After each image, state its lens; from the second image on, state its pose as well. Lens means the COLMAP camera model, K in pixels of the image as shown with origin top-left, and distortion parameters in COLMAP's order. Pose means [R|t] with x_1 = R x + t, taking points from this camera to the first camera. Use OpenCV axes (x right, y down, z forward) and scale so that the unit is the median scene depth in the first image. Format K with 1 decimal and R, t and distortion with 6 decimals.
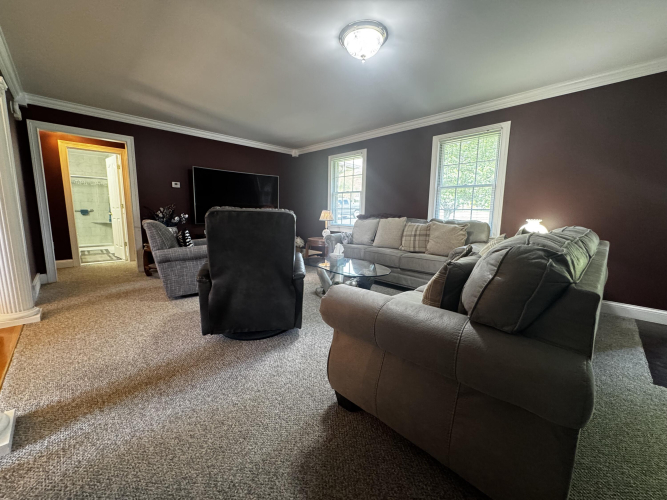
lens RADIAL K [[266.6, 0, 332.1], [0, 266.6, 250.1], [0, 0, 1]] dist [-0.004508, 0.000285]
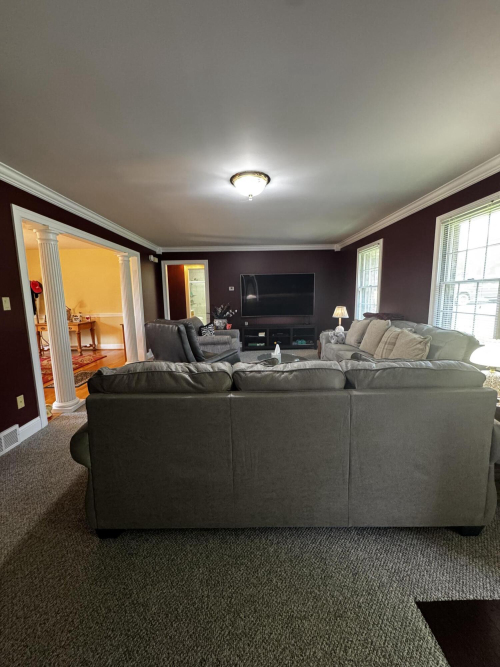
lens RADIAL K [[266.6, 0, 250.6], [0, 266.6, 334.0], [0, 0, 1]] dist [-0.004508, 0.000285]
pose [[0.716792, 0.076928, -0.693031, 0.493362], [-0.072134, 0.996744, 0.036034, -0.068673], [0.693546, 0.024162, 0.720007, 0.068922]]
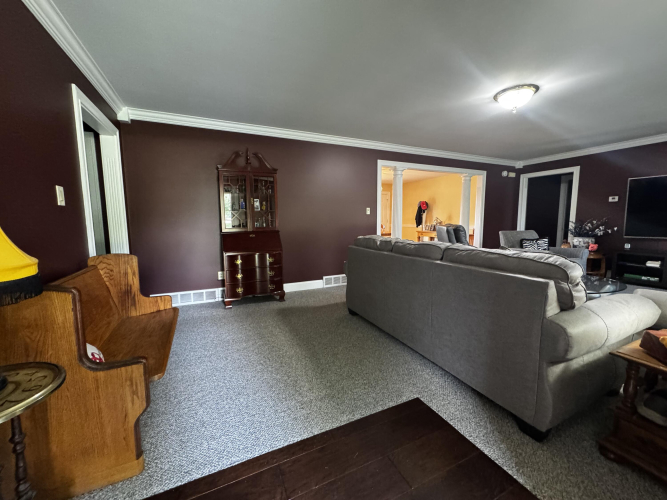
lens RADIAL K [[266.6, 0, 332.3], [0, 266.6, 247.3], [0, 0, 1]] dist [-0.004508, 0.000285]
pose [[-0.338030, 0.087416, -0.937067, 0.828654], [-0.130183, 0.981762, 0.138547, -0.060319], [0.932088, 0.168823, -0.320485, 0.341388]]
